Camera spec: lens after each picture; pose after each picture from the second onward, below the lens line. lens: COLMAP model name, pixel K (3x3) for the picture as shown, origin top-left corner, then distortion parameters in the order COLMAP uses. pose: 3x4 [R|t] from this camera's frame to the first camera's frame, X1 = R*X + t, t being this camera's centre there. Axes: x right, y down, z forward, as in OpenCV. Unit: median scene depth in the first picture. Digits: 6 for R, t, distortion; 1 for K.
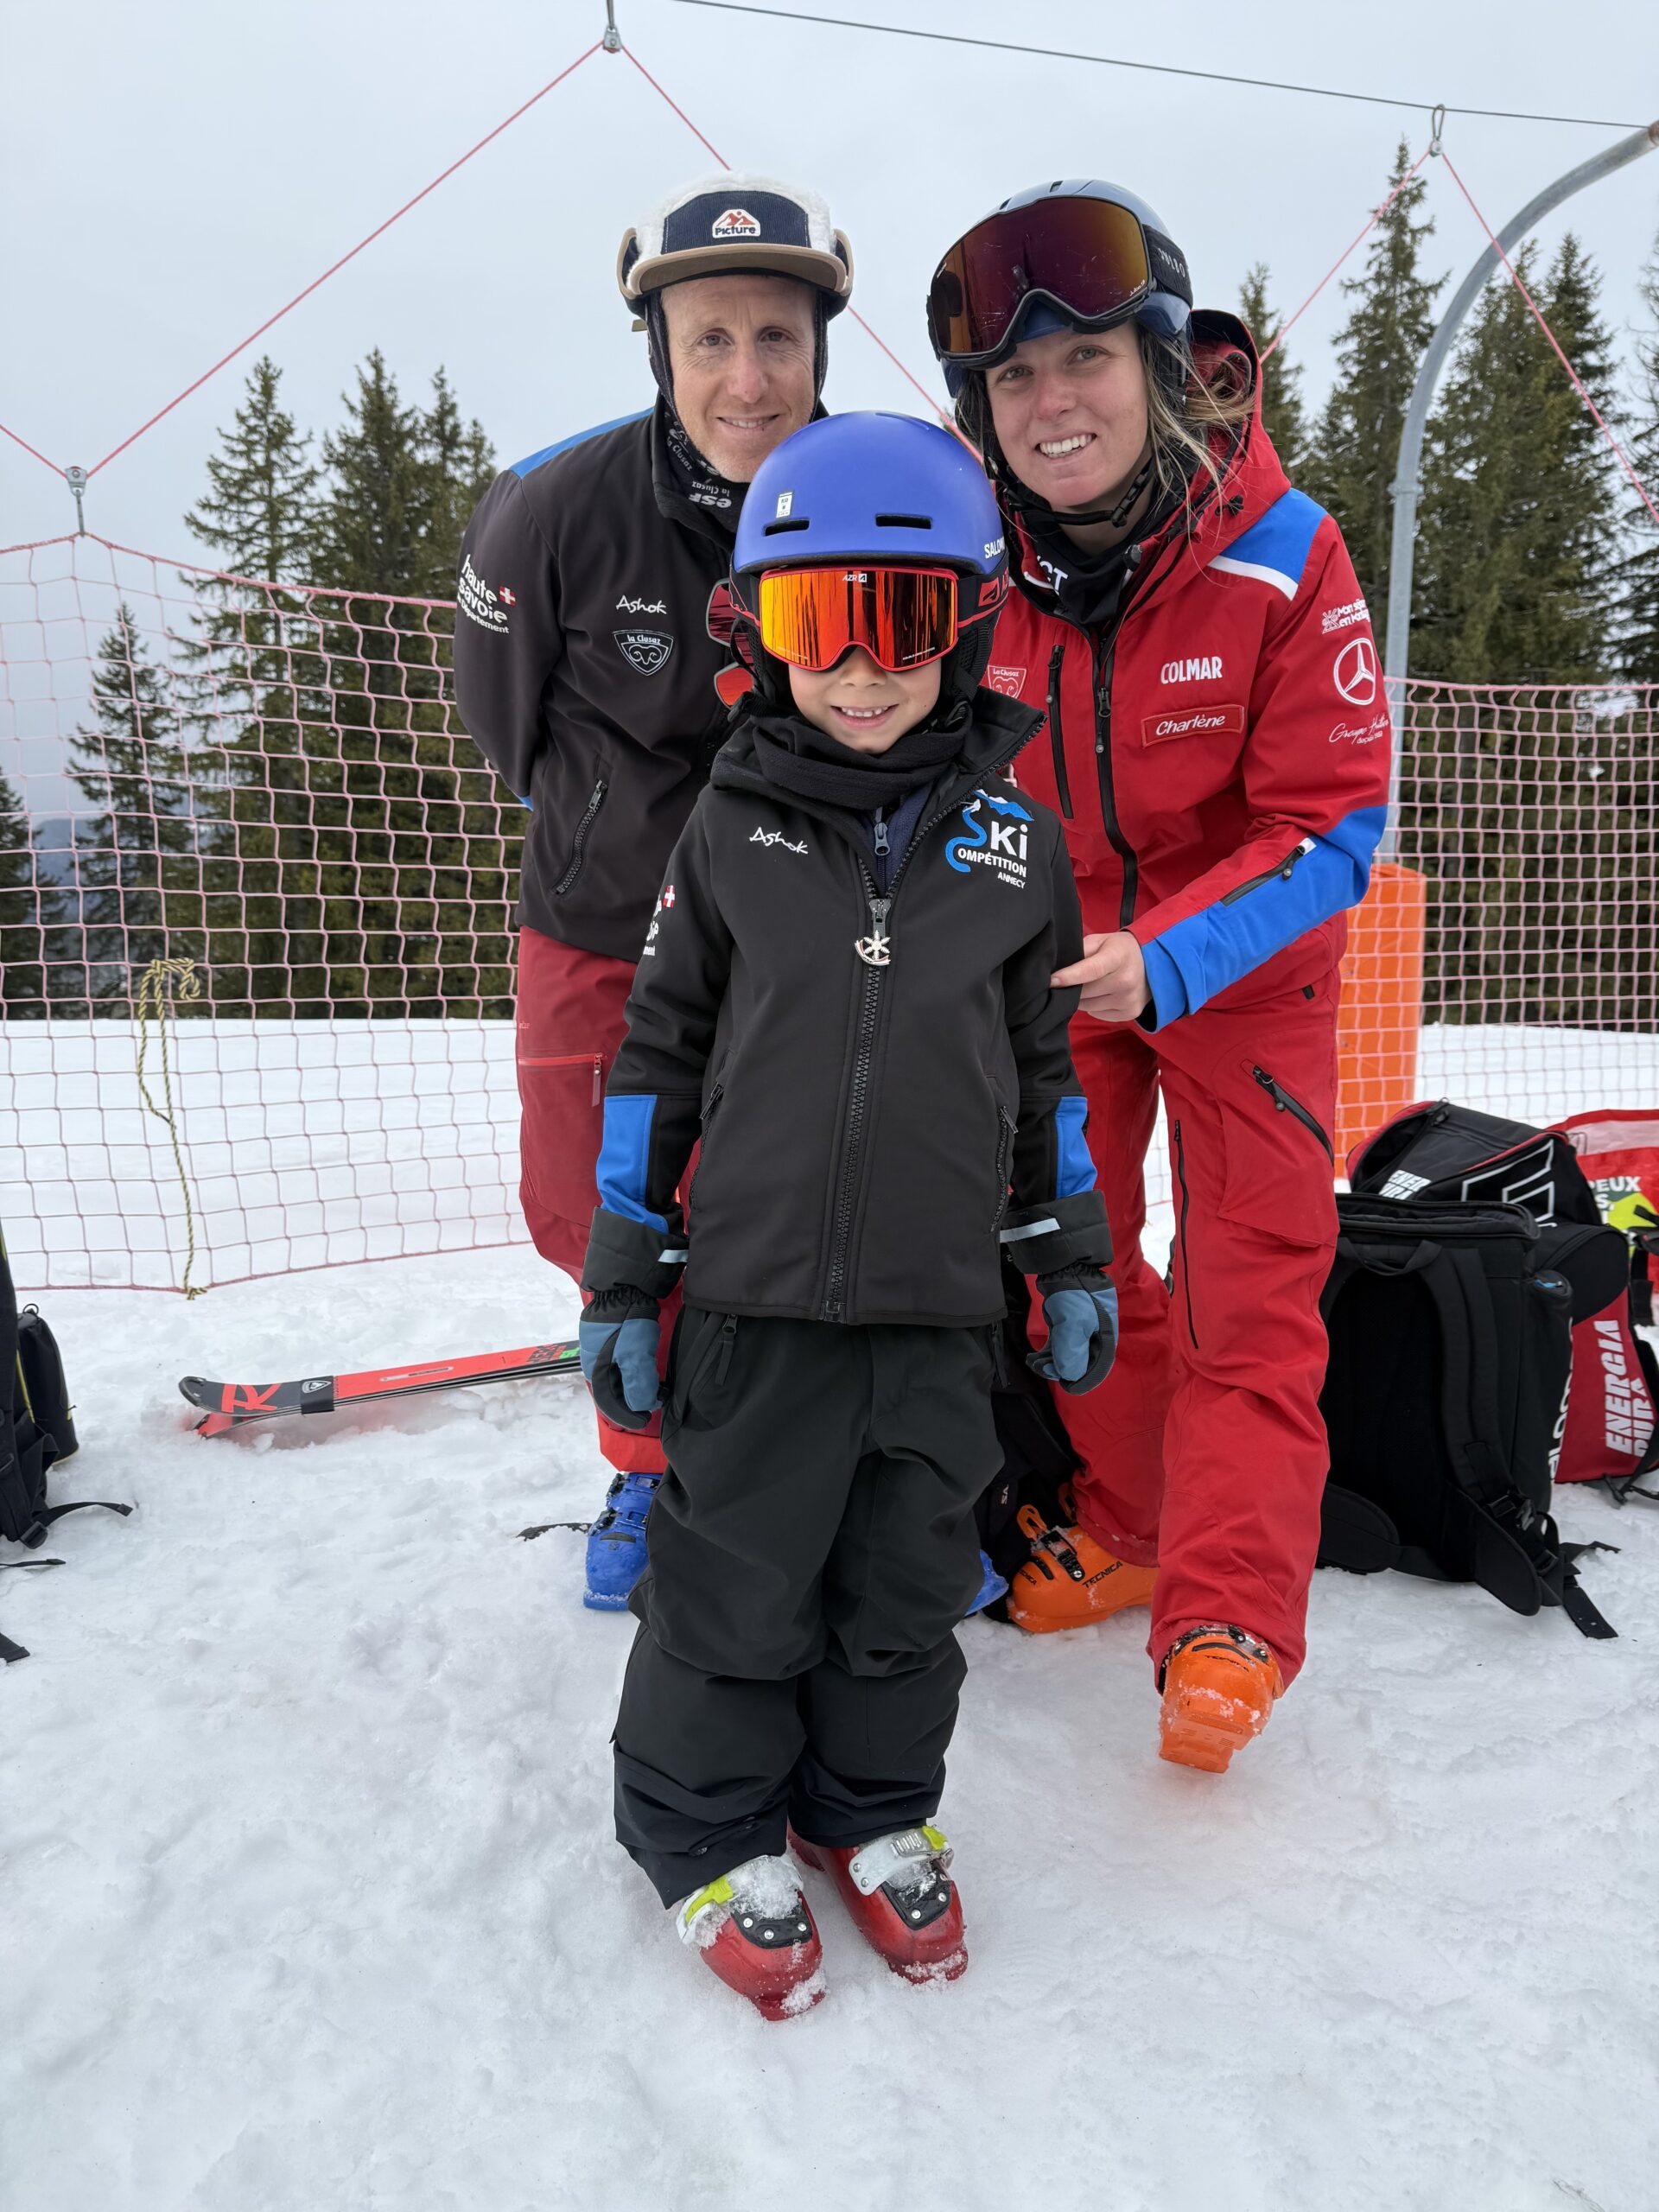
lens RADIAL K [[1624.1, 0, 827.1], [0, 1624.1, 1128.5], [0, 0, 1]] dist [0.000560, -0.007631]
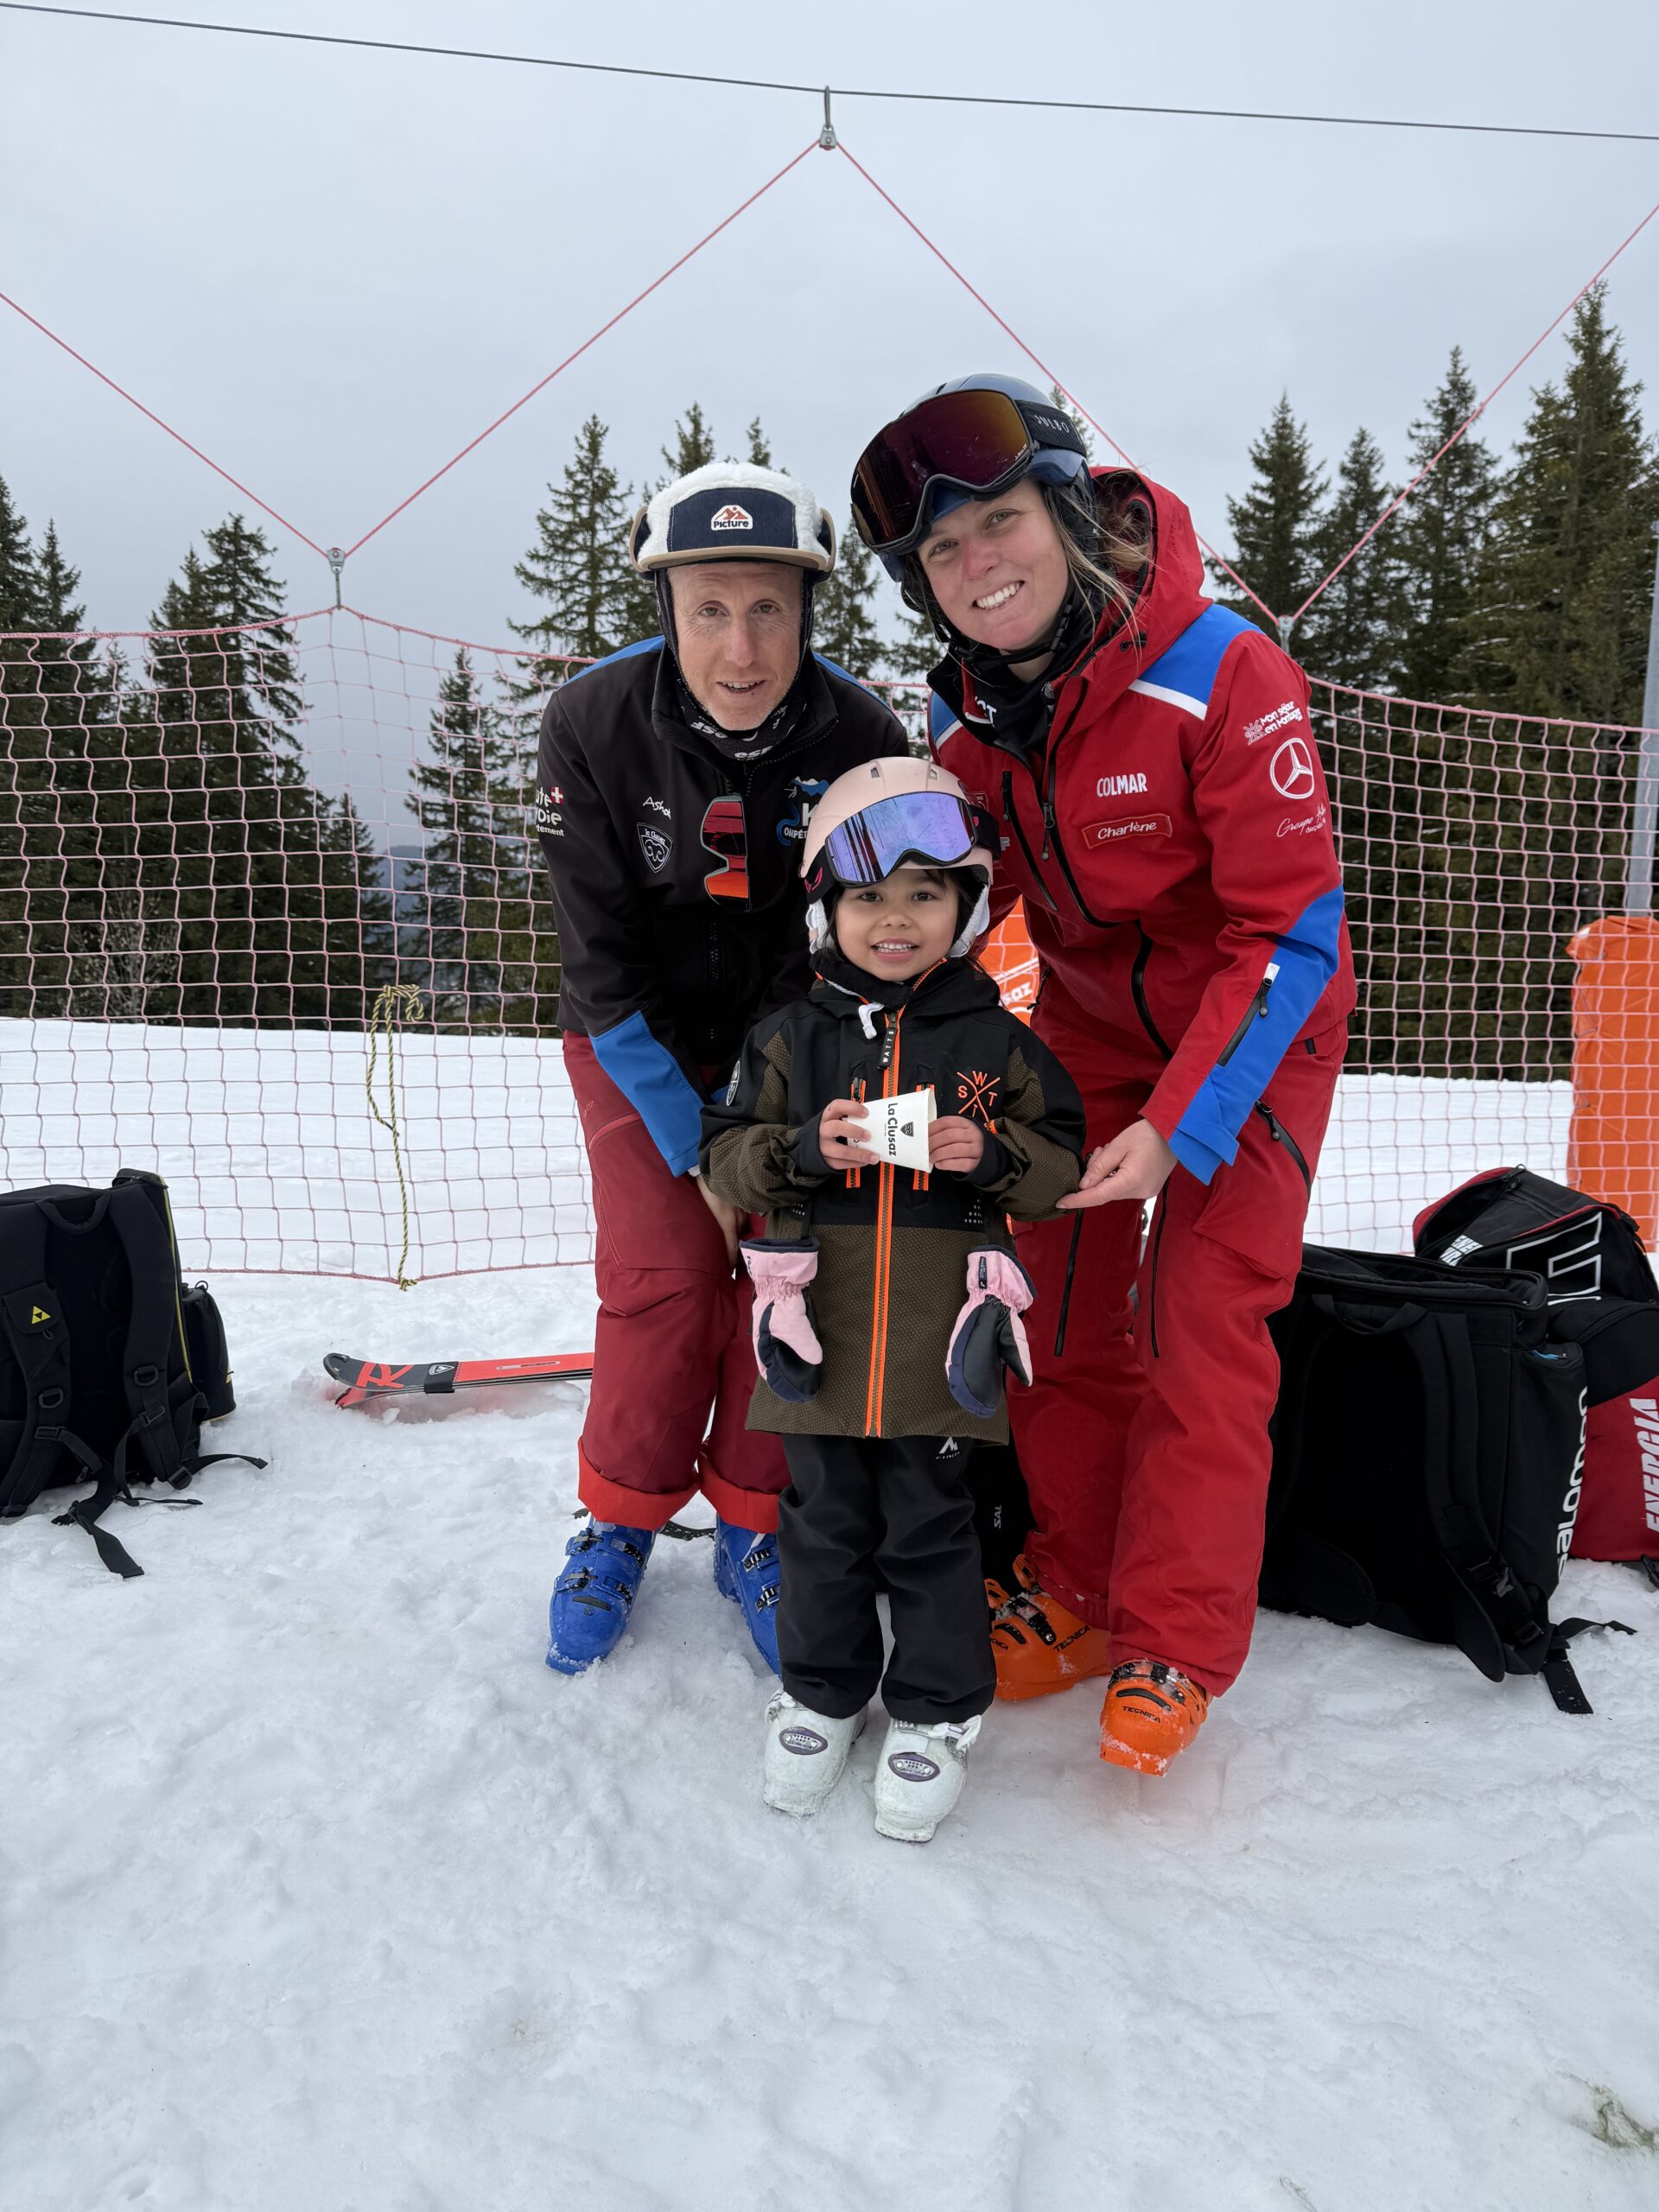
lens RADIAL K [[1610.8, 0, 823.0], [0, 1610.8, 1135.6], [0, 0, 1]] dist [0.041974, -0.064161]
pose [[0.981095, 0.046401, -0.187881, 0.095750], [-0.048891, 0.998767, -0.008639, -0.004966], [0.187249, 0.017661, 0.982154, -0.037152]]
